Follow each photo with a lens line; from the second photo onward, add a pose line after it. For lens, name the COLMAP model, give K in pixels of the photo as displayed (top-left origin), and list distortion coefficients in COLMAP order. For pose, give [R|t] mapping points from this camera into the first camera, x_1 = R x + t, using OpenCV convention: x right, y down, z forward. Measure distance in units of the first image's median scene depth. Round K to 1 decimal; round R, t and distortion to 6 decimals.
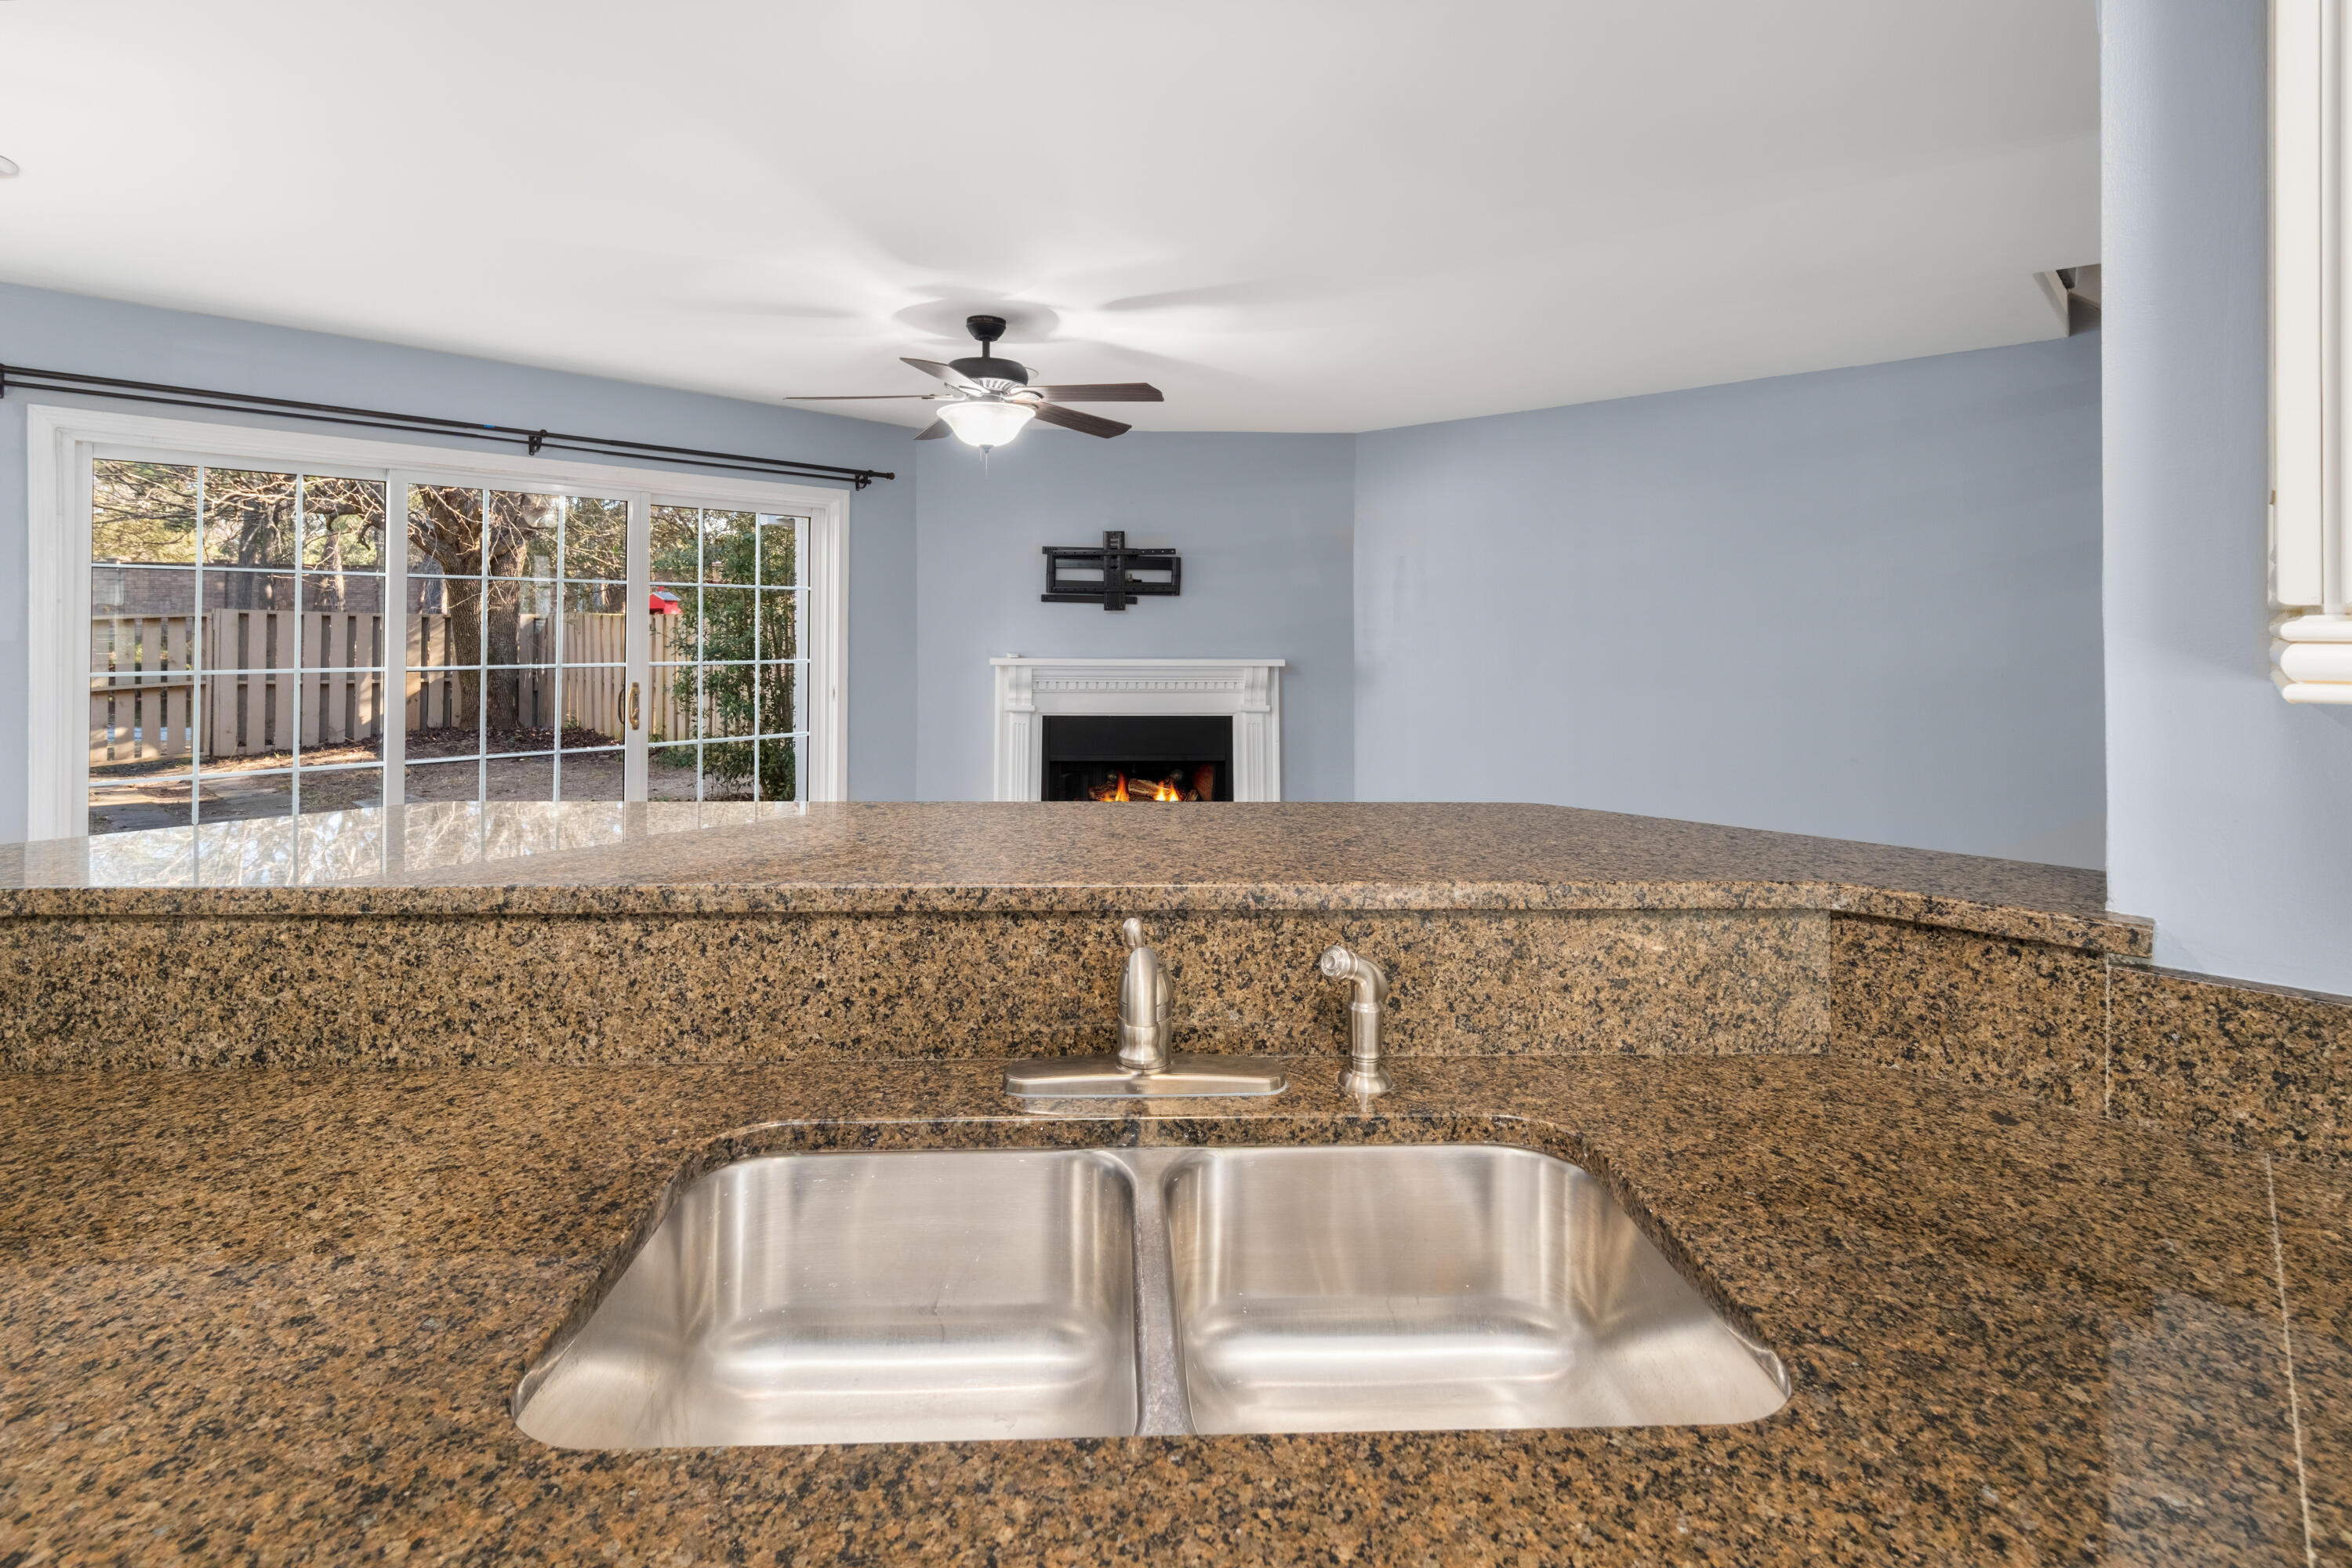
lens RADIAL K [[1132.3, 0, 1170.2], [0, 1132.3, 597.4], [0, 0, 1]] dist [0.020994, -0.005847]
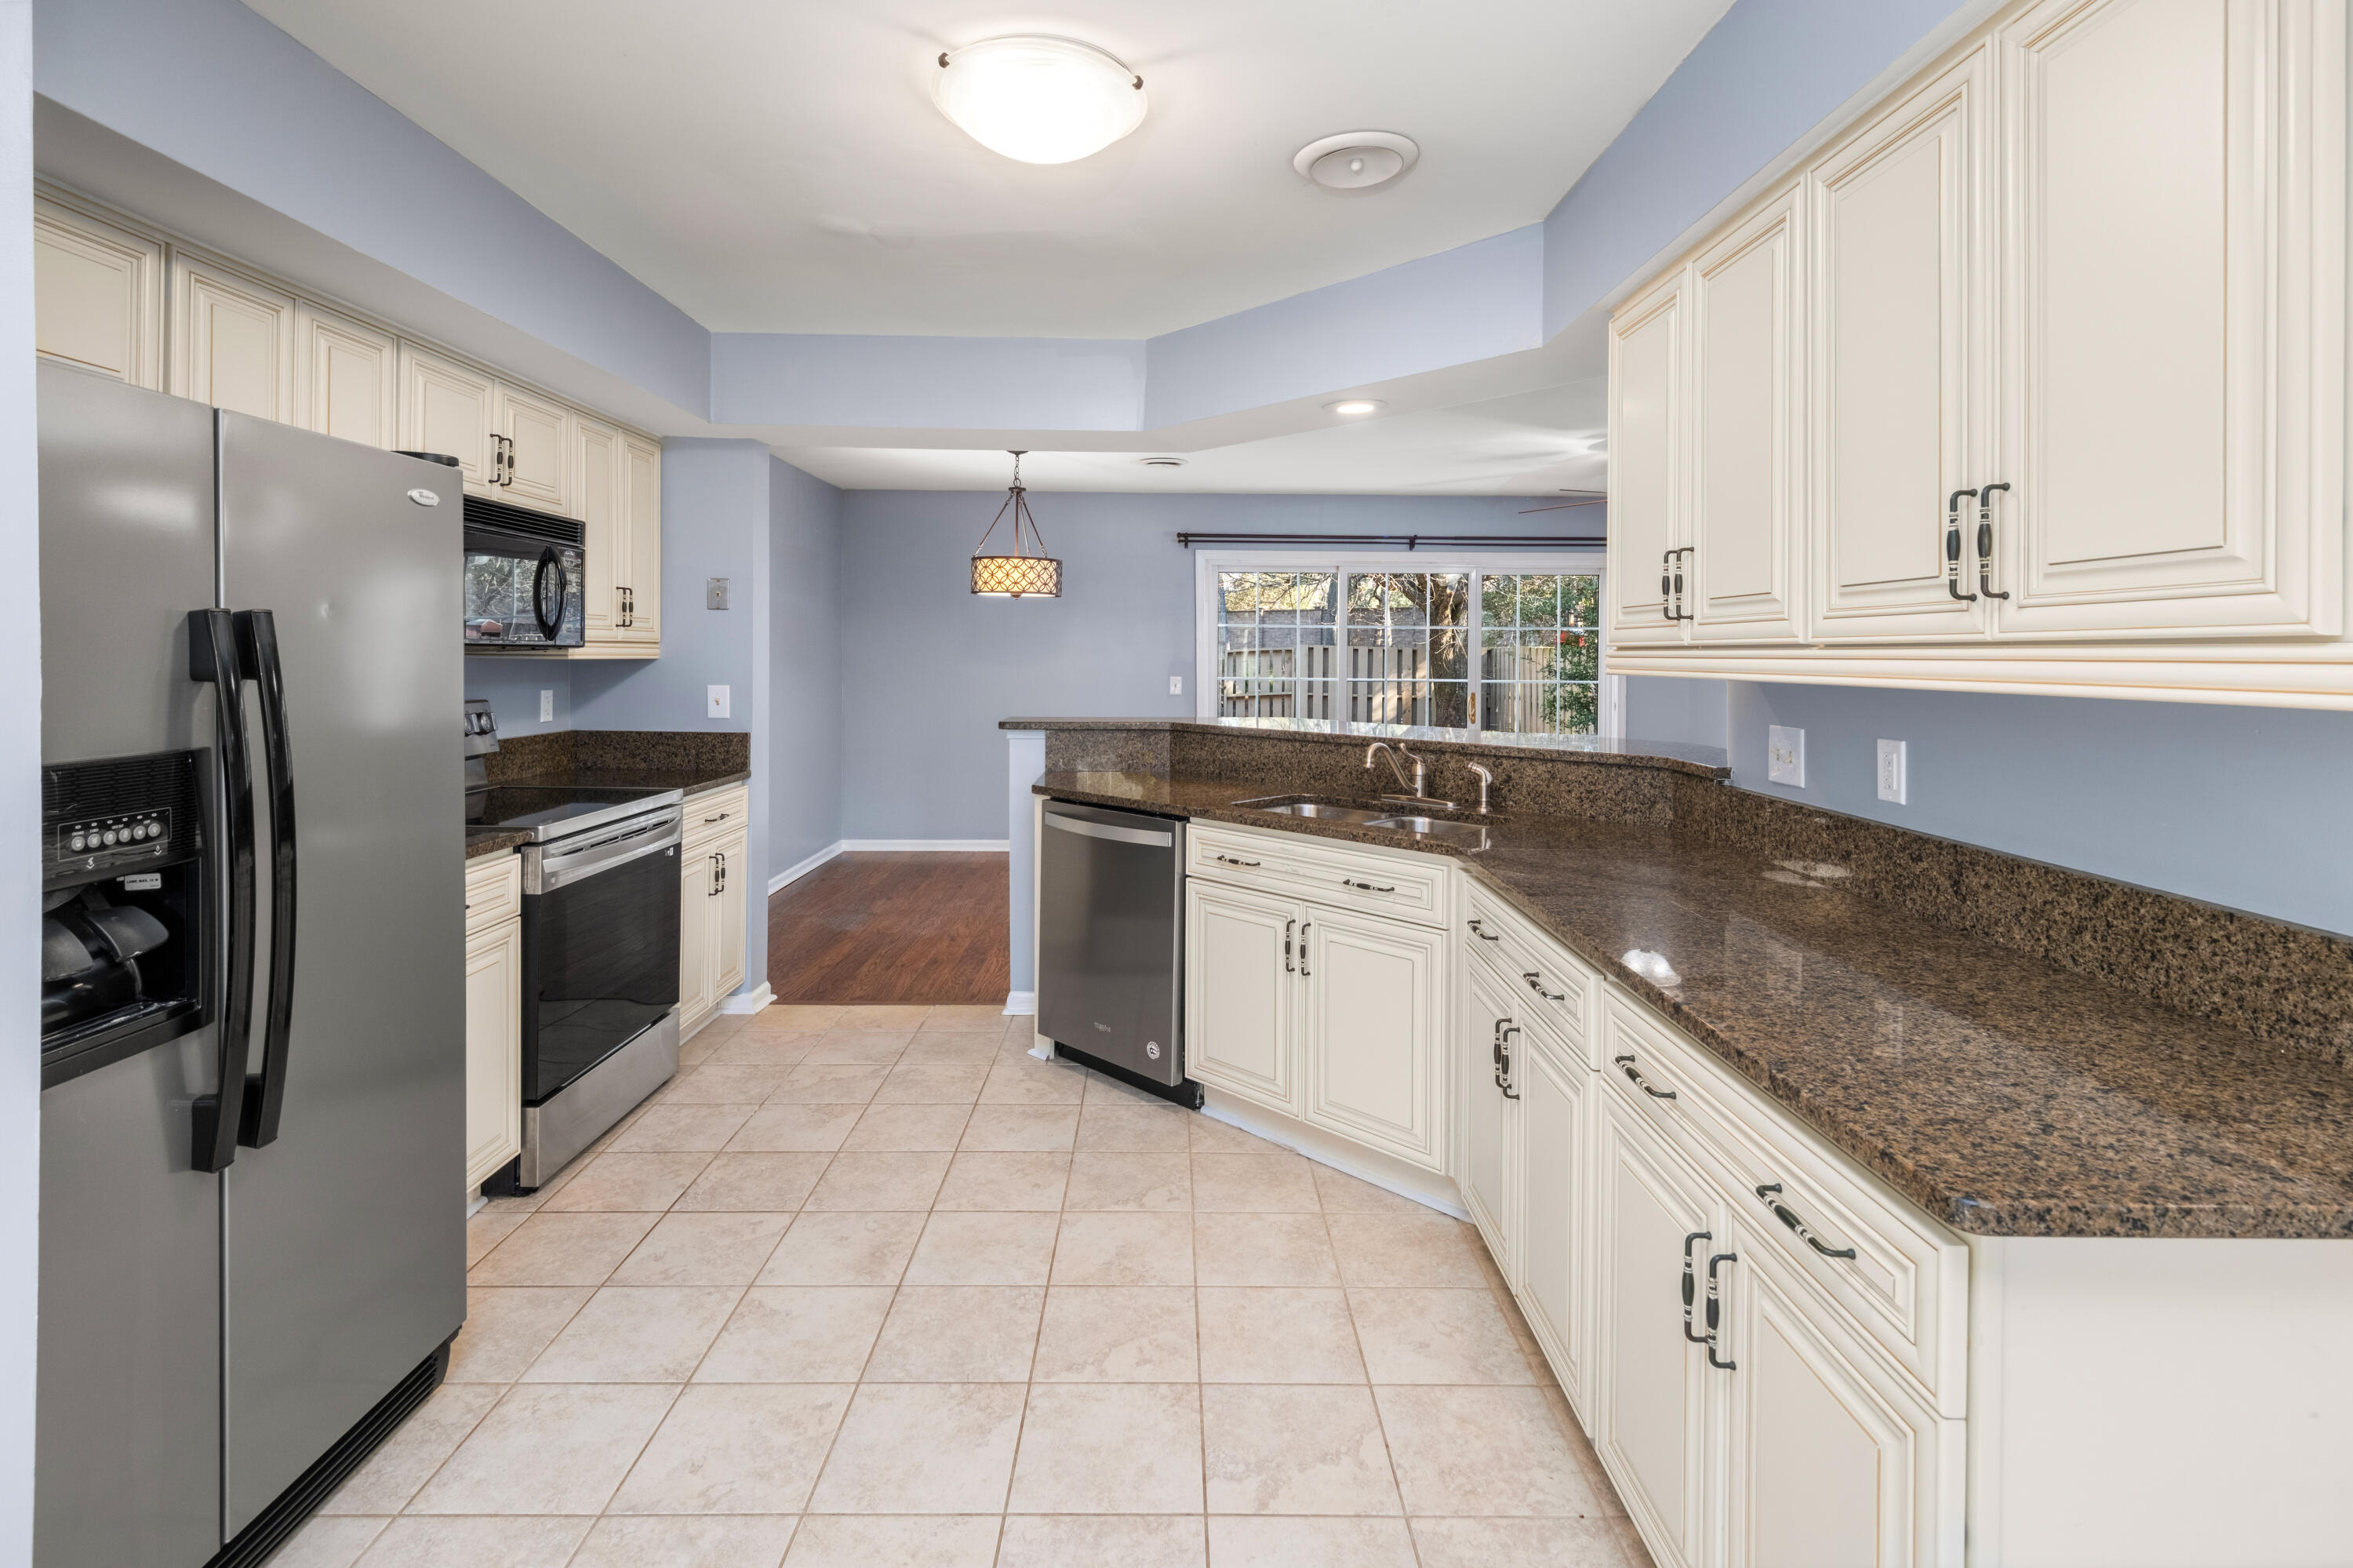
lens RADIAL K [[1132.8, 0, 1194.7], [0, 1132.8, 632.1], [0, 0, 1]] dist [0.020994, -0.005847]
pose [[0.691347, -0.013630, -0.722395, 0.322450], [0.015784, 0.999868, -0.003760, -0.005733], [0.722351, -0.008803, 0.691471, -0.282491]]
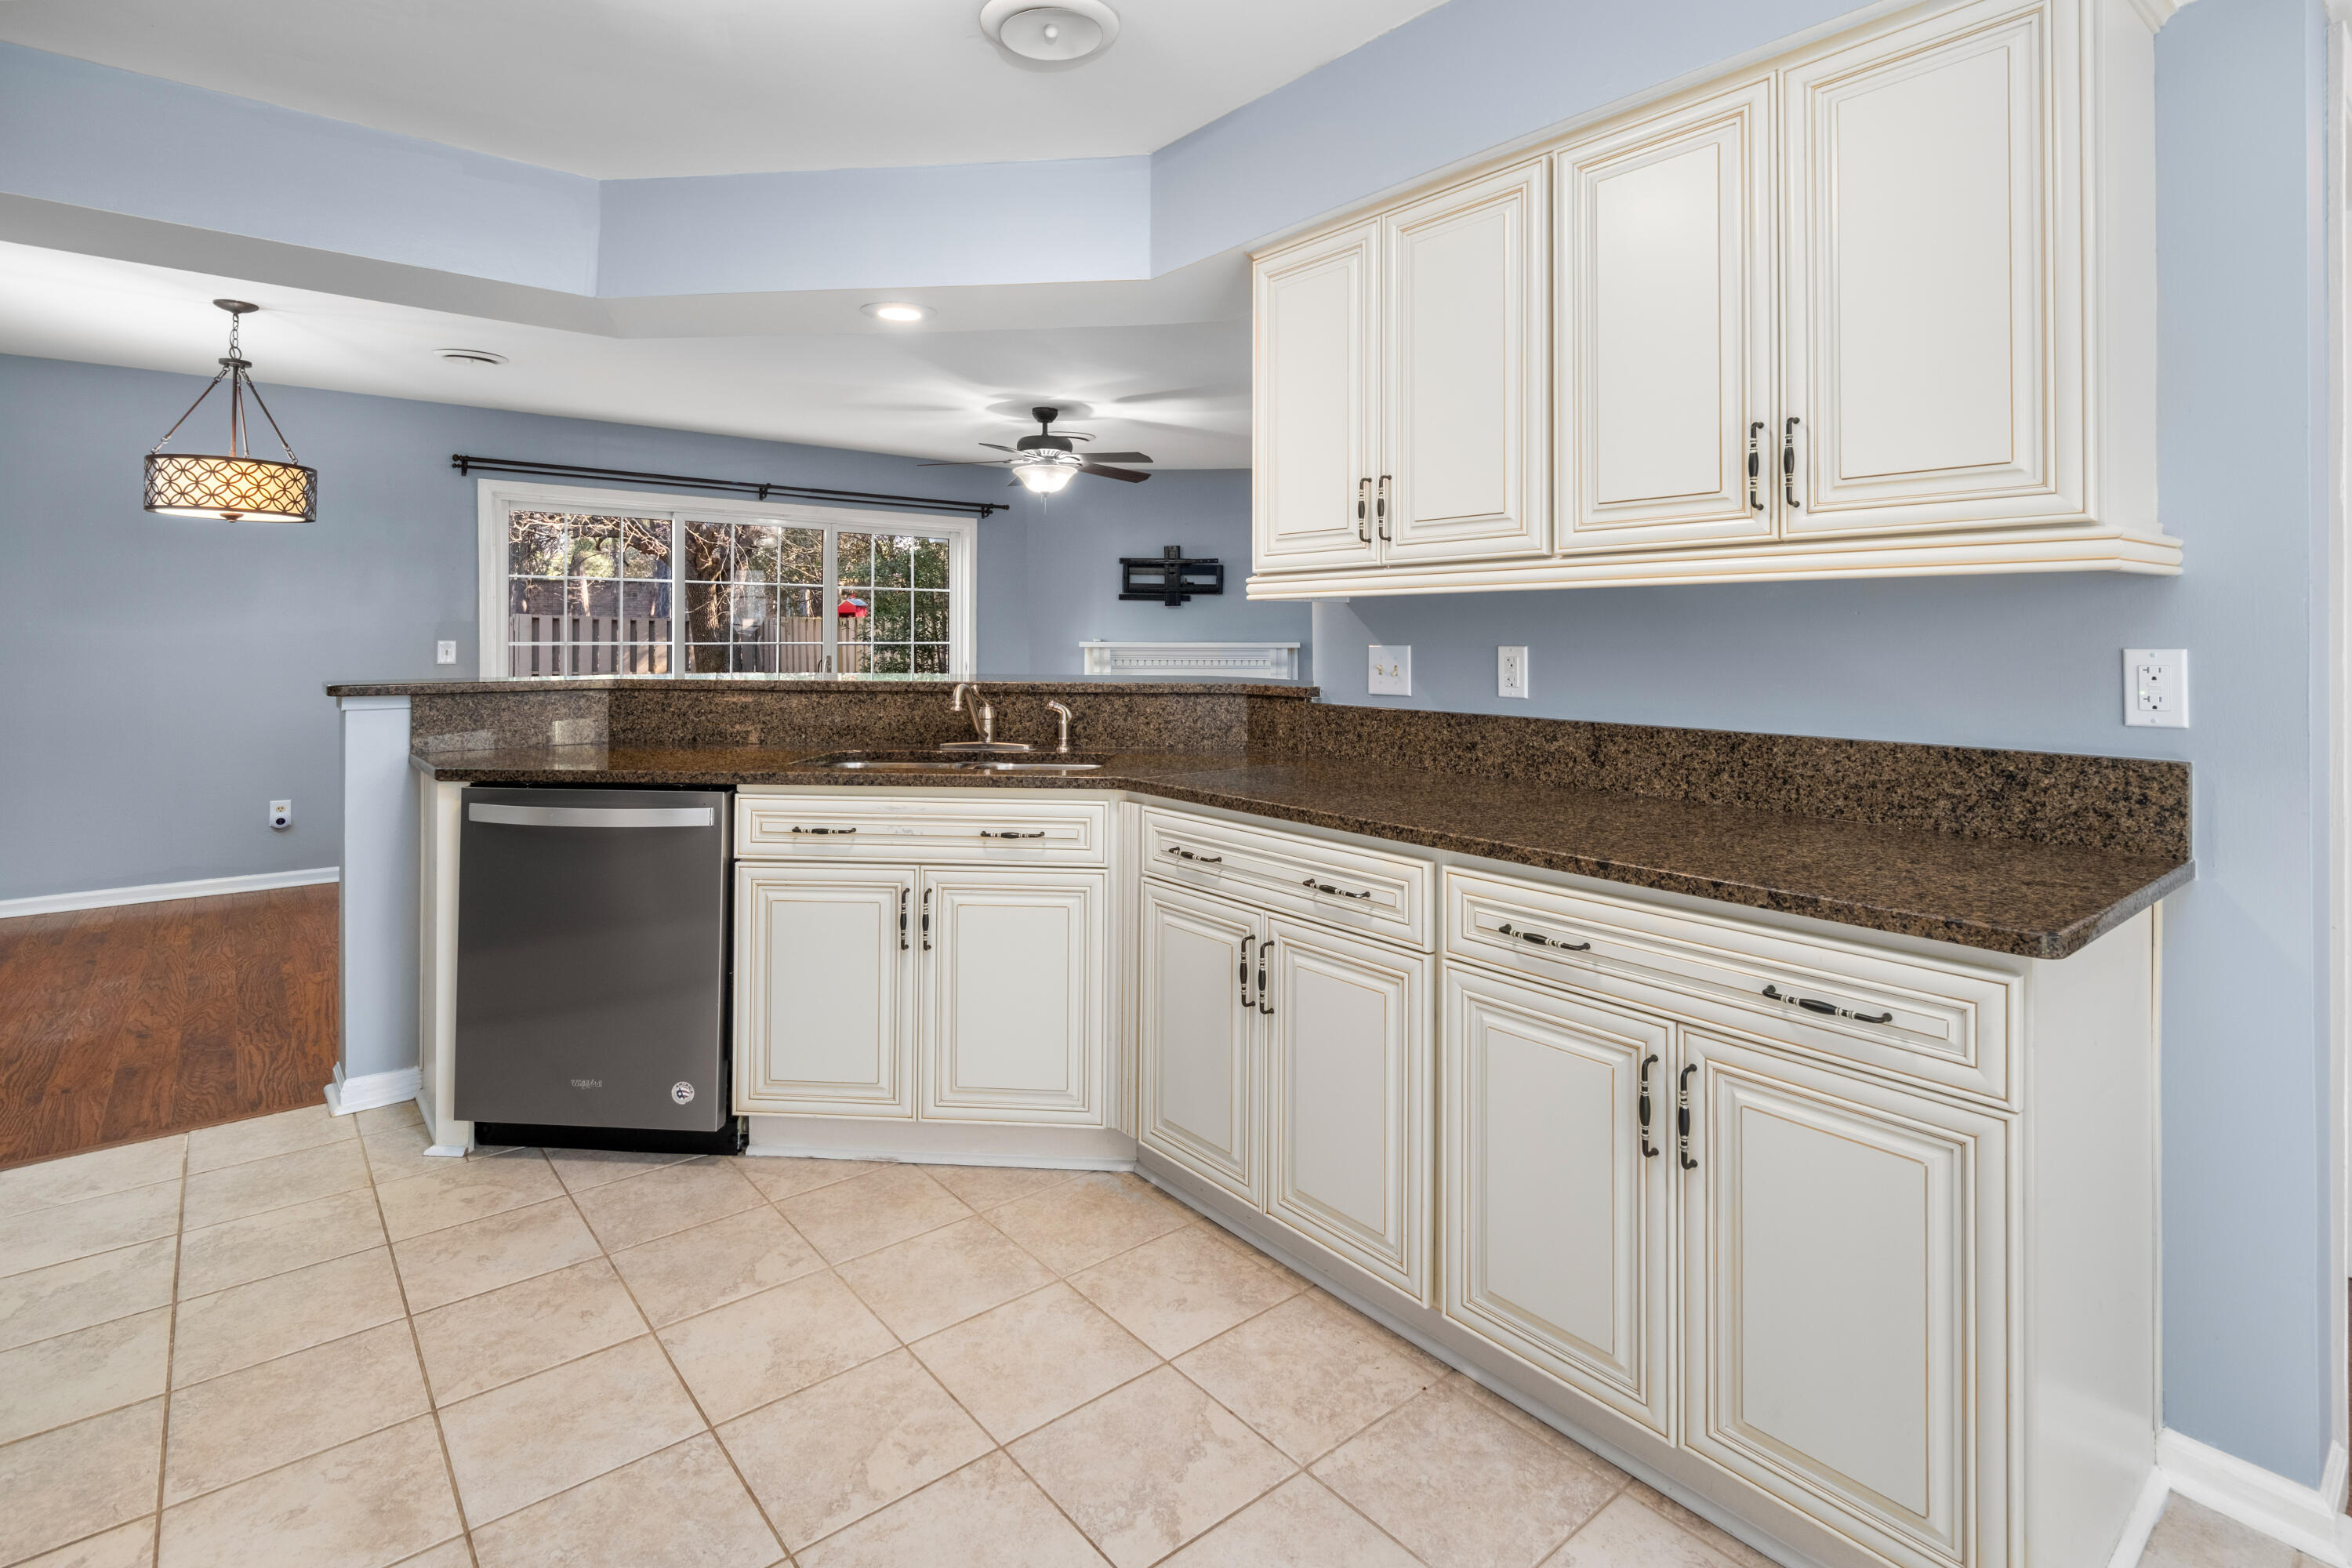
lens RADIAL K [[1132.3, 0, 1207.7], [0, 1132.3, 600.4], [0, 0, 1]] dist [0.020994, -0.005847]
pose [[0.992426, -0.006231, -0.122685, 0.159070], [0.005498, 0.999965, -0.006312, 0.014014], [0.122720, 0.005590, 0.992426, -0.317844]]
